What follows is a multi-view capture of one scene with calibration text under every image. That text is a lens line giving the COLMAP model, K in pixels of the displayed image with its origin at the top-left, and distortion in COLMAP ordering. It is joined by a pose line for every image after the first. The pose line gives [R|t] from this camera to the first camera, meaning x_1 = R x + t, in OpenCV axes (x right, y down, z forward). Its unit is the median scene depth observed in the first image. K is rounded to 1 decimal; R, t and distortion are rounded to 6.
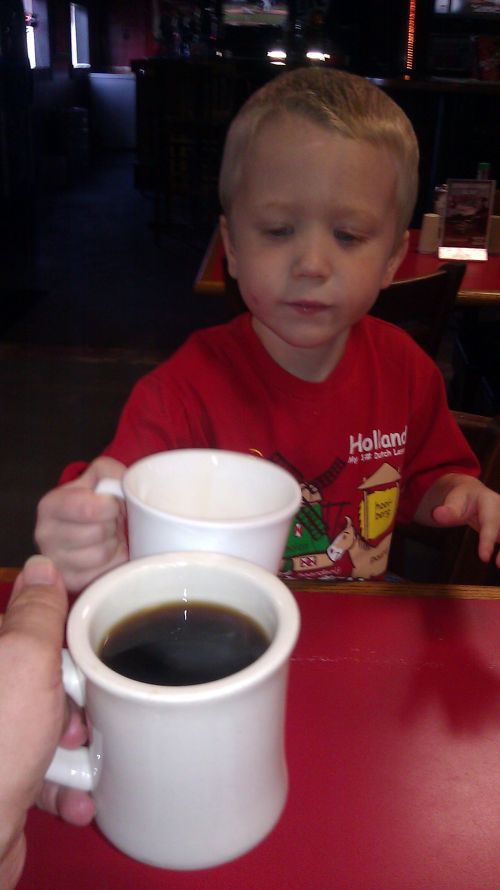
lens RADIAL K [[859.3, 0, 255.8], [0, 859.3, 469.6], [0, 0, 1]] dist [0.002321, -0.123955]
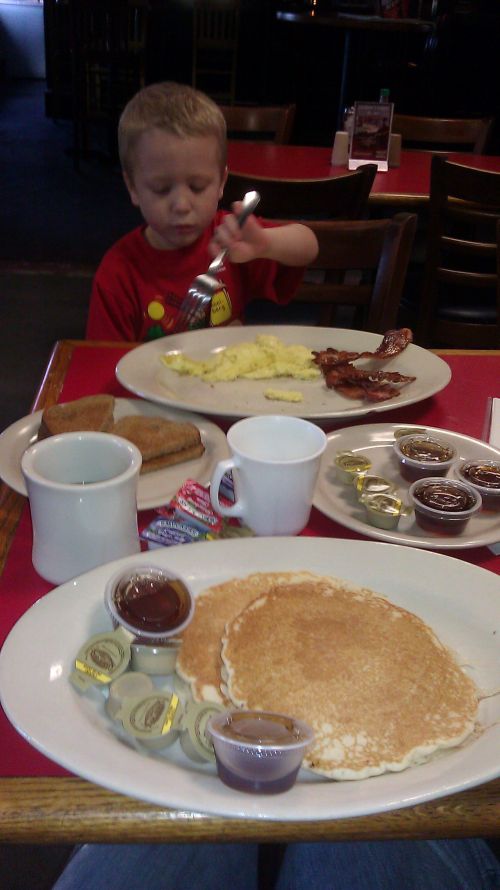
lens RADIAL K [[900.0, 0, 250.0], [0, 900.0, 445.0], [0, 0, 1]] dist [0.079407, -0.315372]
pose [[0.994557, -0.020210, 0.102219, -0.027557], [0.017967, 0.999578, 0.022811, 0.049410], [-0.102637, -0.020850, 0.994500, -0.114454]]
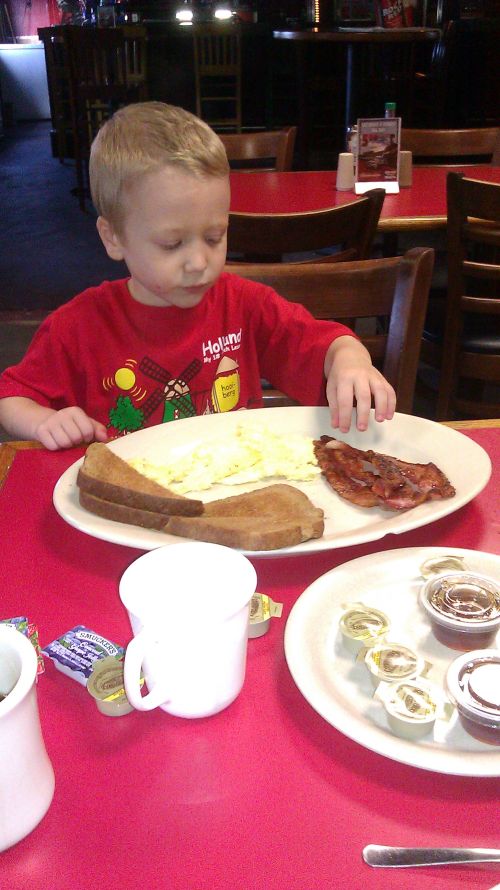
lens RADIAL K [[881.8, 0, 250.0], [0, 881.8, 445.0], [0, 0, 1]] dist [0.073044, -0.251399]
pose [[0.994702, -0.080891, 0.063442, -0.008076], [0.080869, 0.996720, 0.002905, 0.027209], [-0.063469, 0.002241, 0.997981, -0.053324]]
